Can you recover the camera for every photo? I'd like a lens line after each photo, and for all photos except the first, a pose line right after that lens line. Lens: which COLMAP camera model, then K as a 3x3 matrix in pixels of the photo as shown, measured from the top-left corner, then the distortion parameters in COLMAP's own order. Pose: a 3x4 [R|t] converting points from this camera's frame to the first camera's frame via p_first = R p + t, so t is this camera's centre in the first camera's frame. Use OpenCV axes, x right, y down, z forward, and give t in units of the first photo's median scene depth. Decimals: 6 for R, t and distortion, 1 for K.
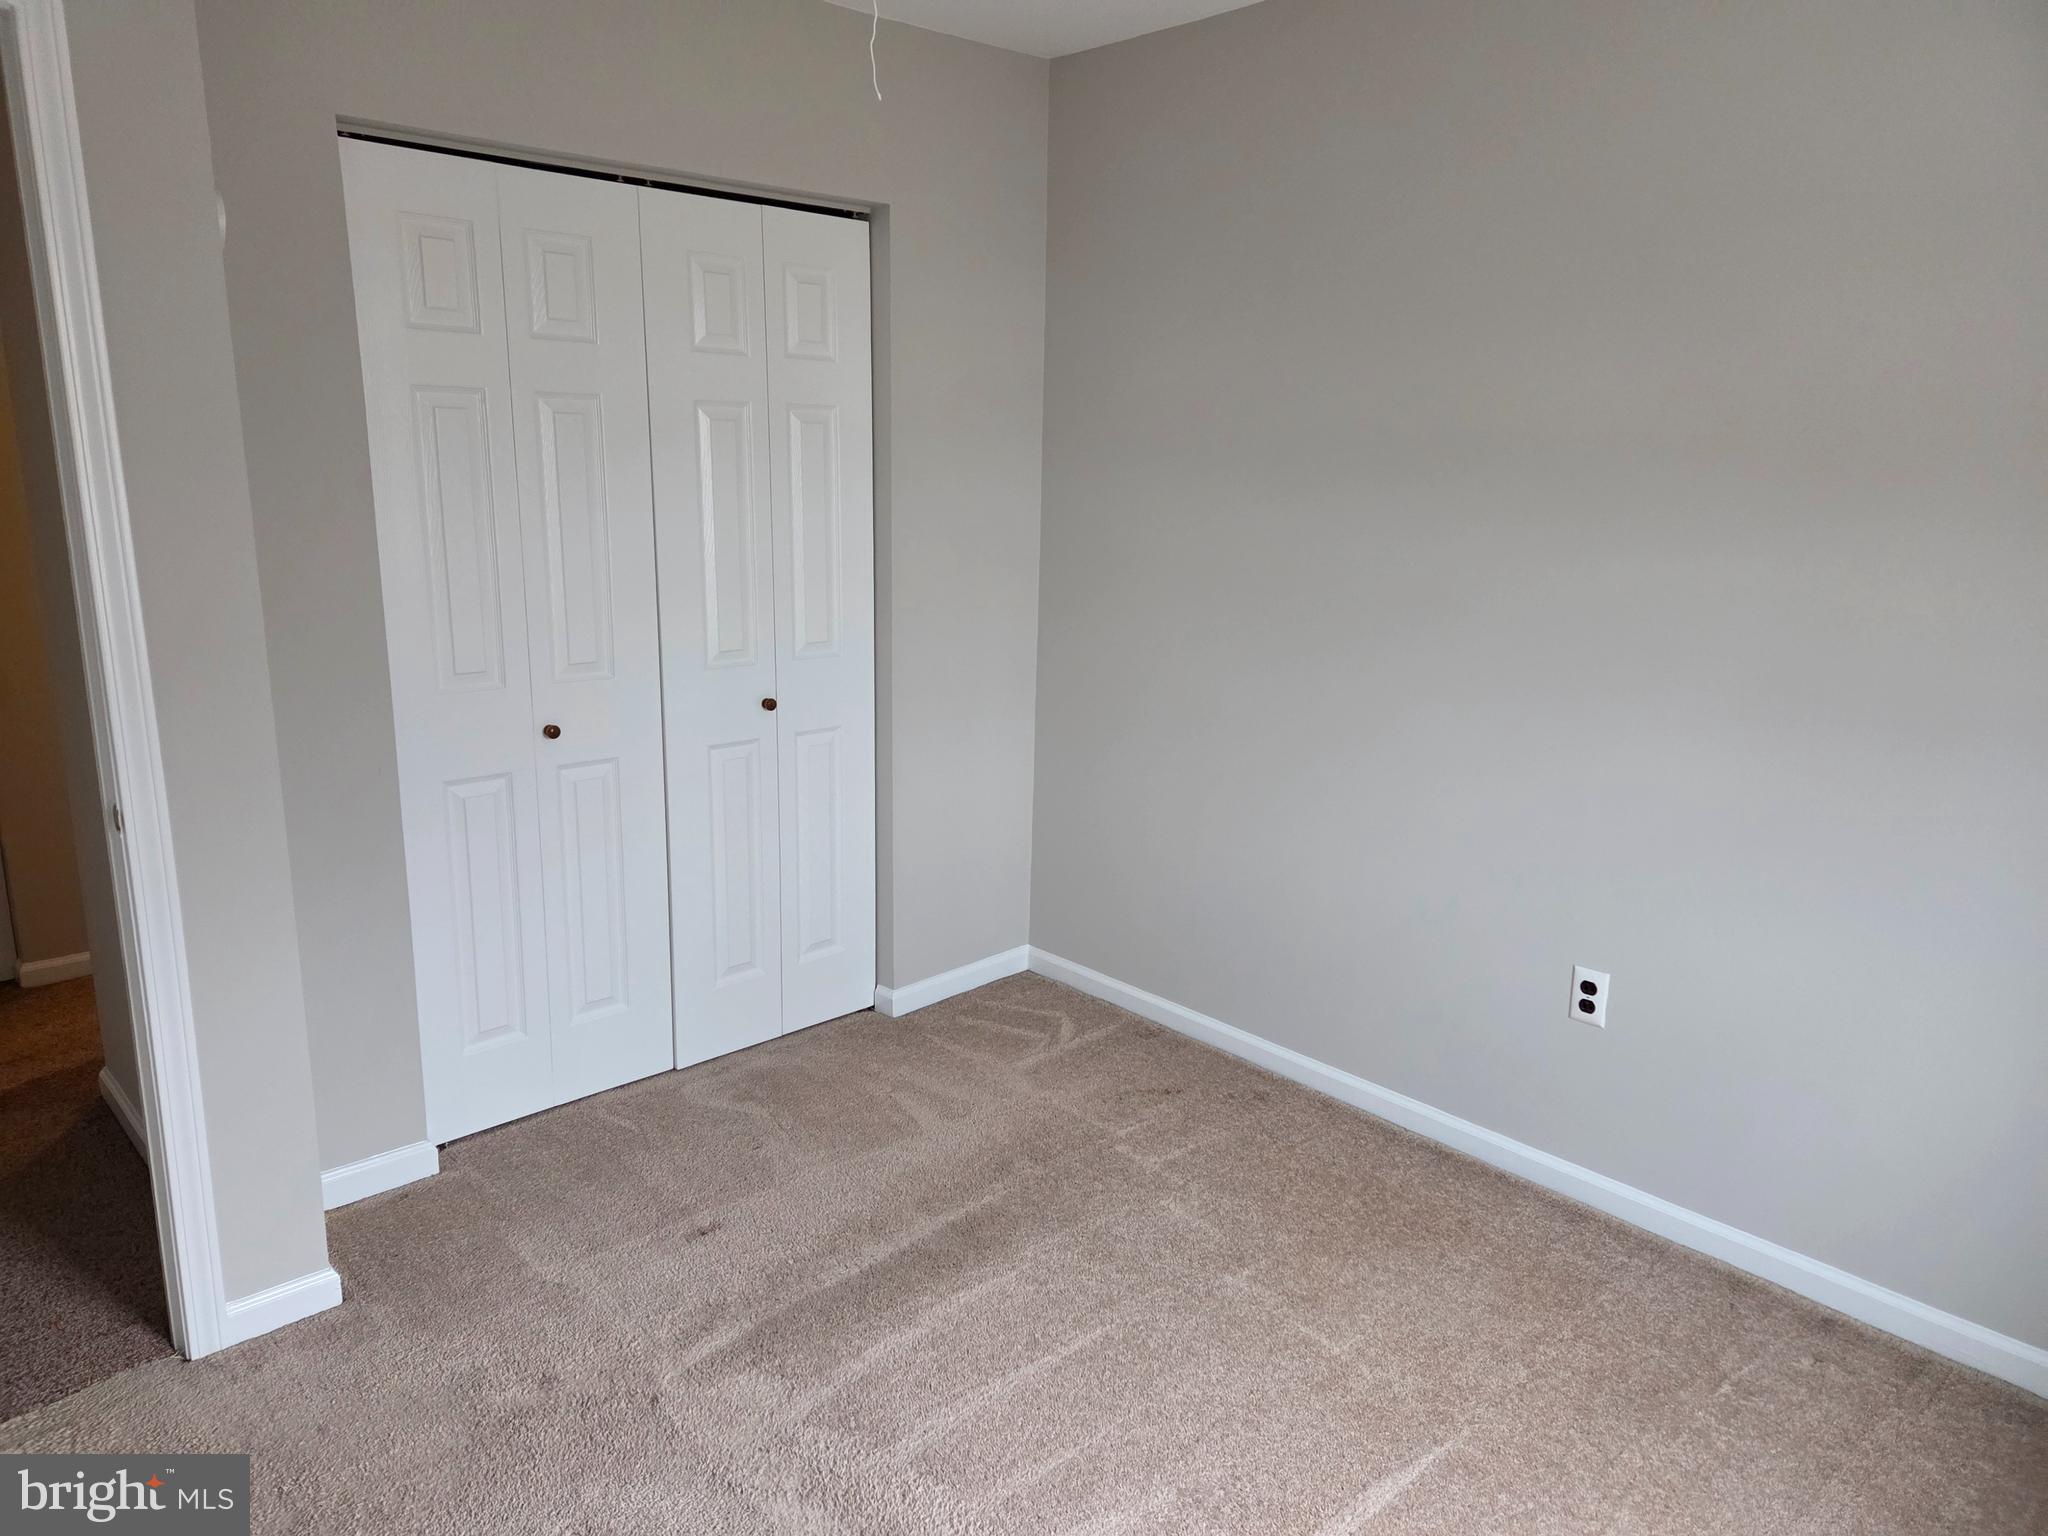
lens RADIAL K [[1393.7, 0, 1017.7], [0, 1393.7, 763.9], [0, 0, 1]] dist [0.094518, -0.071878]
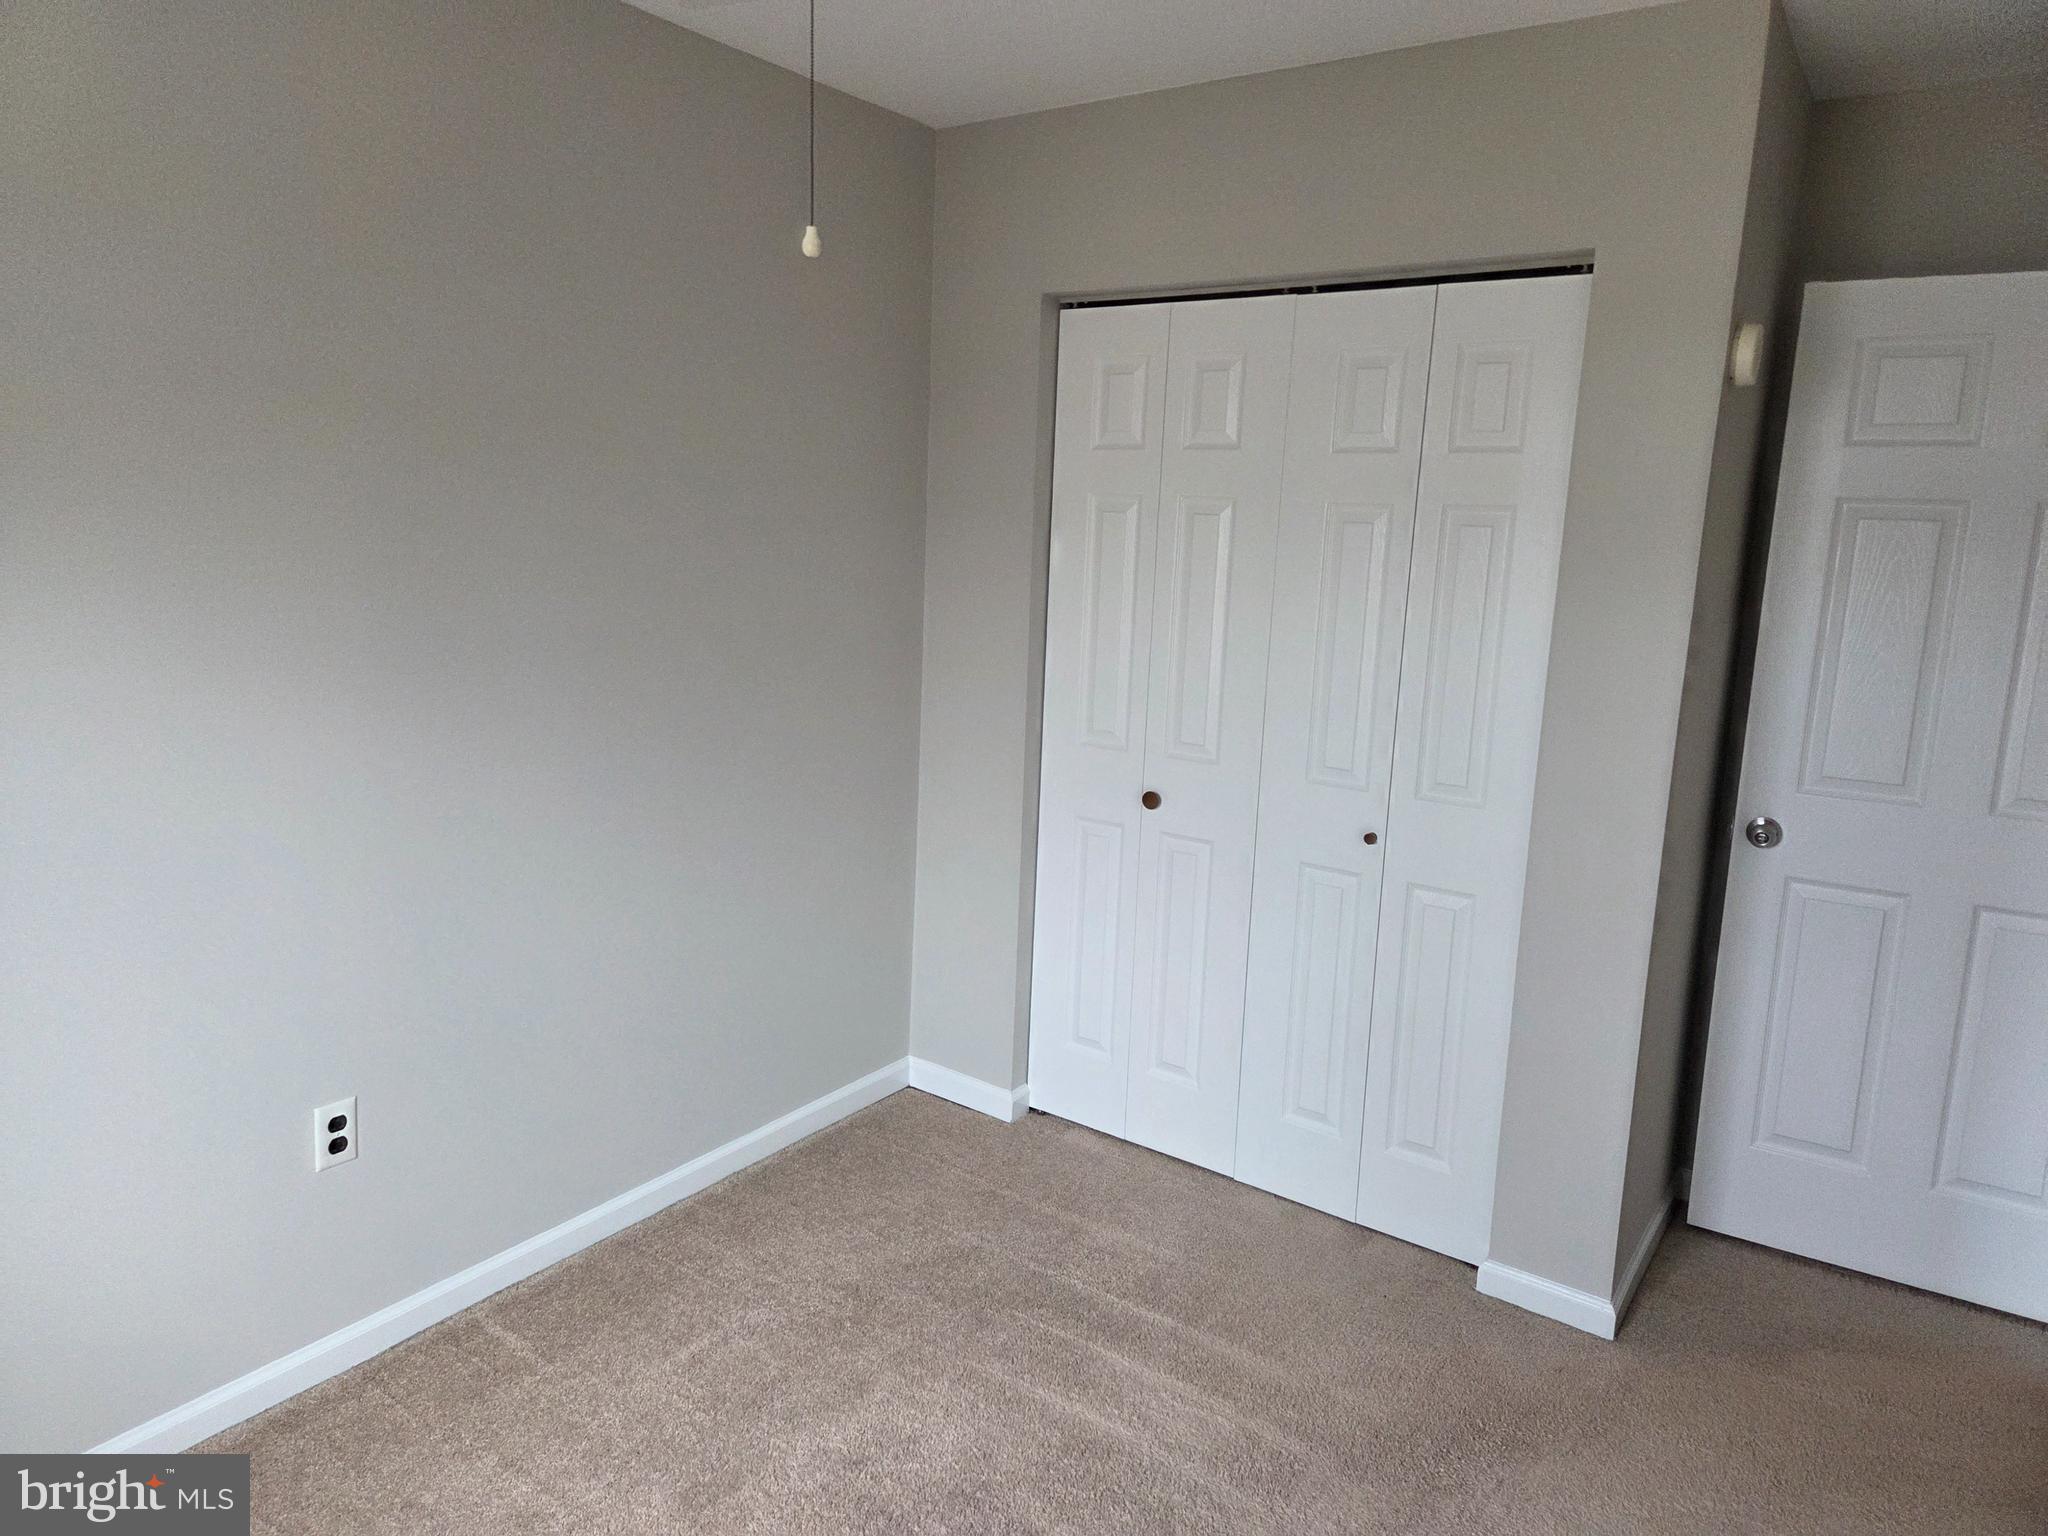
lens RADIAL K [[1393.7, 0, 1017.7], [0, 1393.7, 763.9], [0, 0, 1]] dist [0.094518, -0.071878]
pose [[0.187417, 0.148499, -0.970991, 0.695988], [-0.269480, 0.958353, 0.094552, -0.120253], [0.944593, 0.243942, 0.219630, 0.639452]]
